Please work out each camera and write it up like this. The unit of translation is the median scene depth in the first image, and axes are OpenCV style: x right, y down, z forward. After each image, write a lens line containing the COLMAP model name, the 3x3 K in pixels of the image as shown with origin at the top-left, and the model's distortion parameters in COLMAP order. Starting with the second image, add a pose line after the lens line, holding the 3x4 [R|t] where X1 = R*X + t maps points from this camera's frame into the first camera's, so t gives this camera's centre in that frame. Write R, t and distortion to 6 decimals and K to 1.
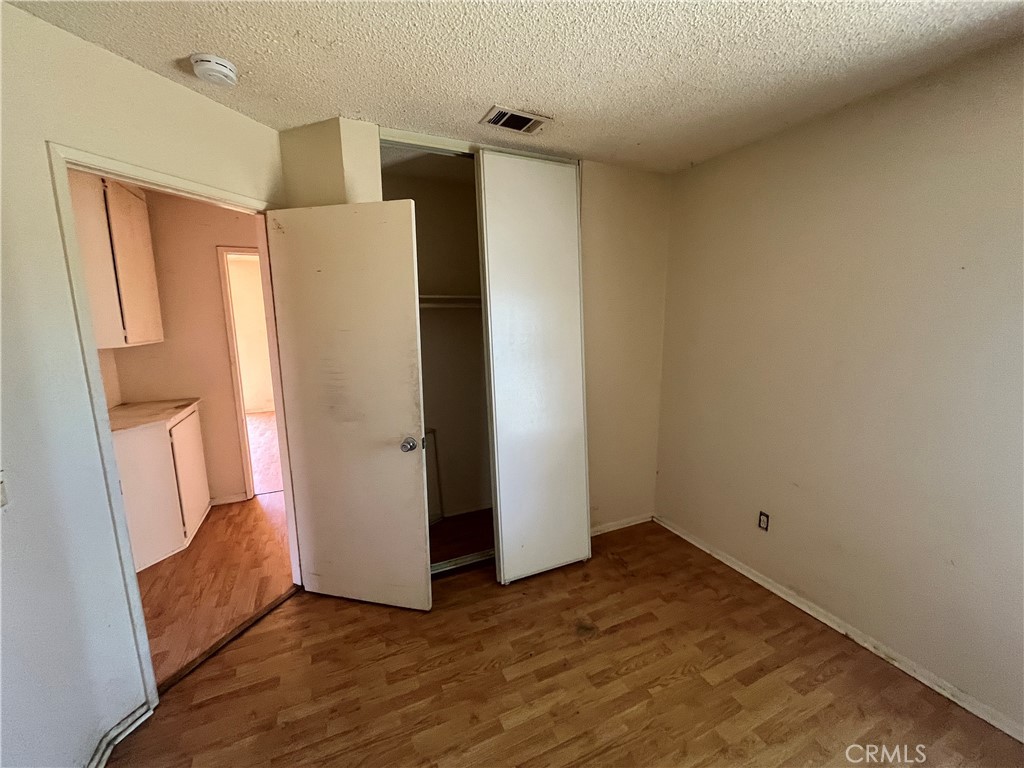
lens RADIAL K [[414.3, 0, 505.1], [0, 414.3, 384.0], [0, 0, 1]] dist [0.001152, -0.000814]
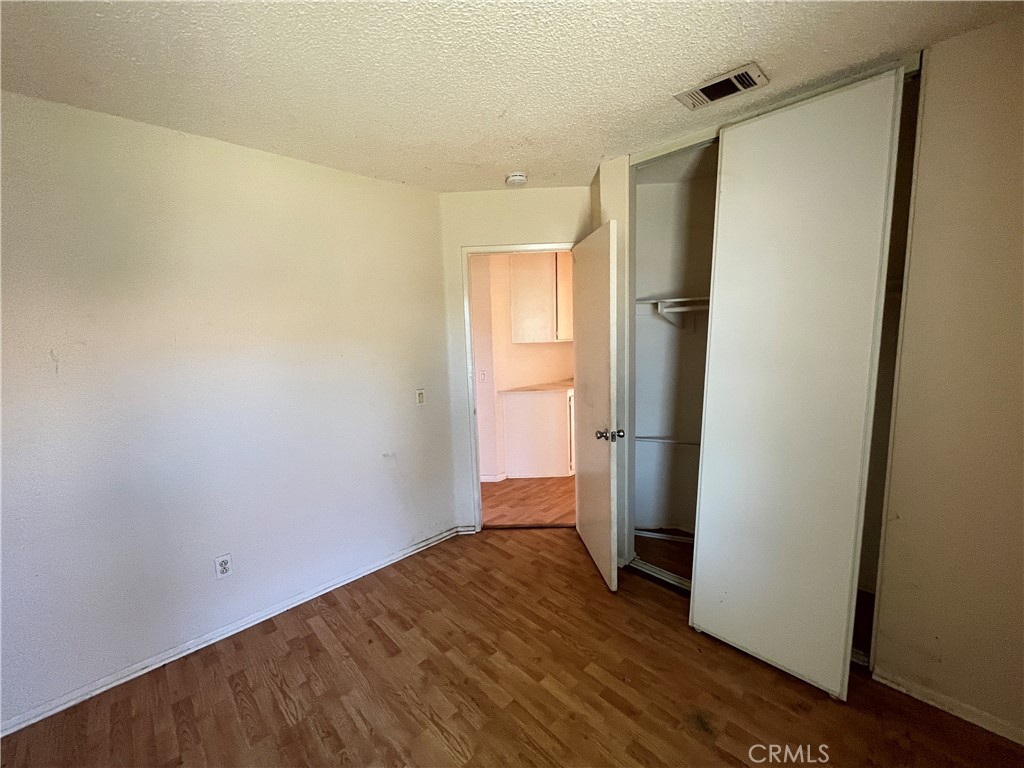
lens RADIAL K [[414.3, 0, 510.7], [0, 414.3, 384.9], [0, 0, 1]] dist [0.001152, -0.000814]
pose [[0.332818, 0.128515, -0.934193, 0.736510], [-0.123700, 0.988059, 0.091856, -0.062757], [0.934842, 0.084989, 0.344741, 0.356947]]
